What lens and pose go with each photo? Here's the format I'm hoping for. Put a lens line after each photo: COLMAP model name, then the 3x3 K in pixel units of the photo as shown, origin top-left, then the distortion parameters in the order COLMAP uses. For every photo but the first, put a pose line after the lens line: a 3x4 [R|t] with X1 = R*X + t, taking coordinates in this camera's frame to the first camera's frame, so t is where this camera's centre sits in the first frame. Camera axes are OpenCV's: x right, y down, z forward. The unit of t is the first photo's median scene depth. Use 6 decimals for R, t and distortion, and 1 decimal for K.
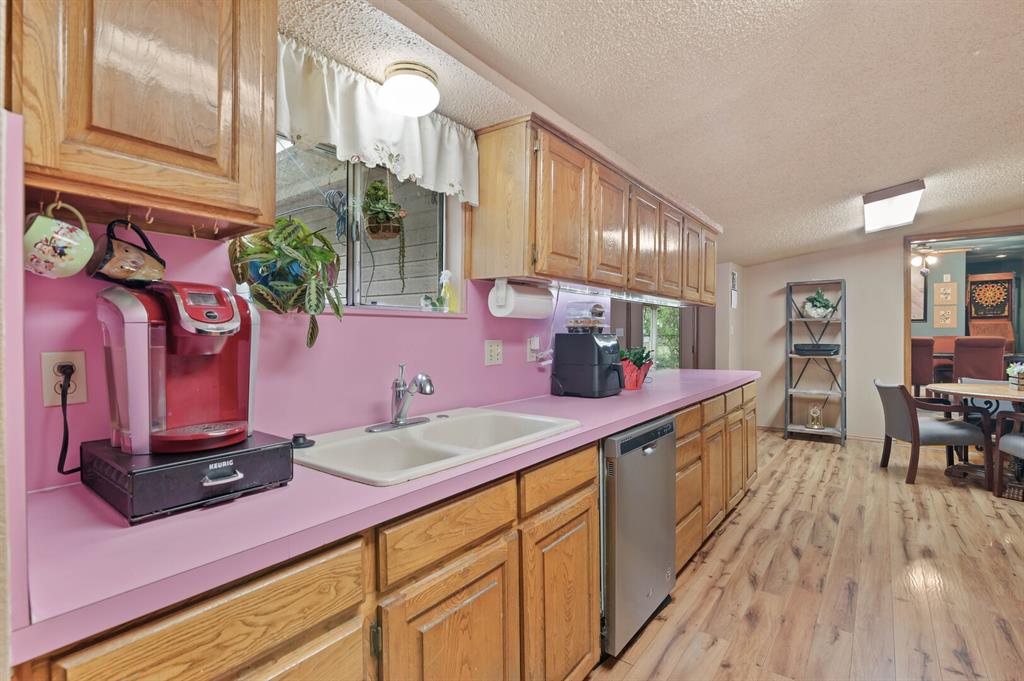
lens RADIAL K [[473.2, 0, 513.4], [0, 473.2, 339.6], [0, 0, 1]] dist [-0.012305, 0.001172]
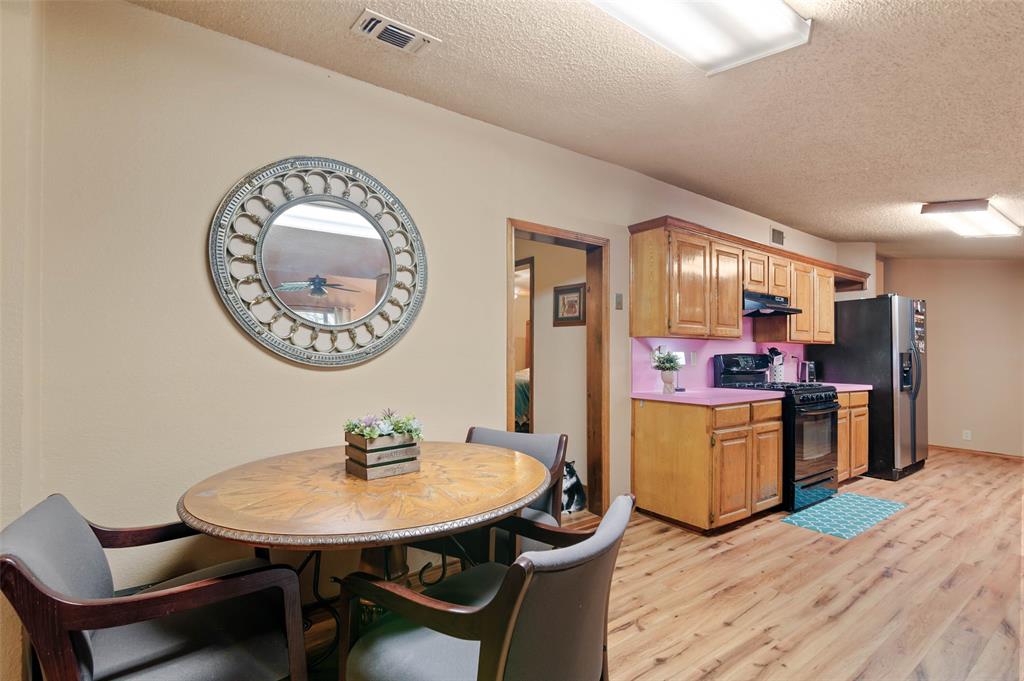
lens RADIAL K [[473.2, 0, 515.0], [0, 473.2, 347.3], [0, 0, 1]] dist [-0.012305, 0.001172]
pose [[-0.958767, 0.008522, 0.284066, 1.173191], [0.006903, 0.999954, -0.006699, -0.021100], [-0.284110, -0.004462, -0.958781, 1.993056]]
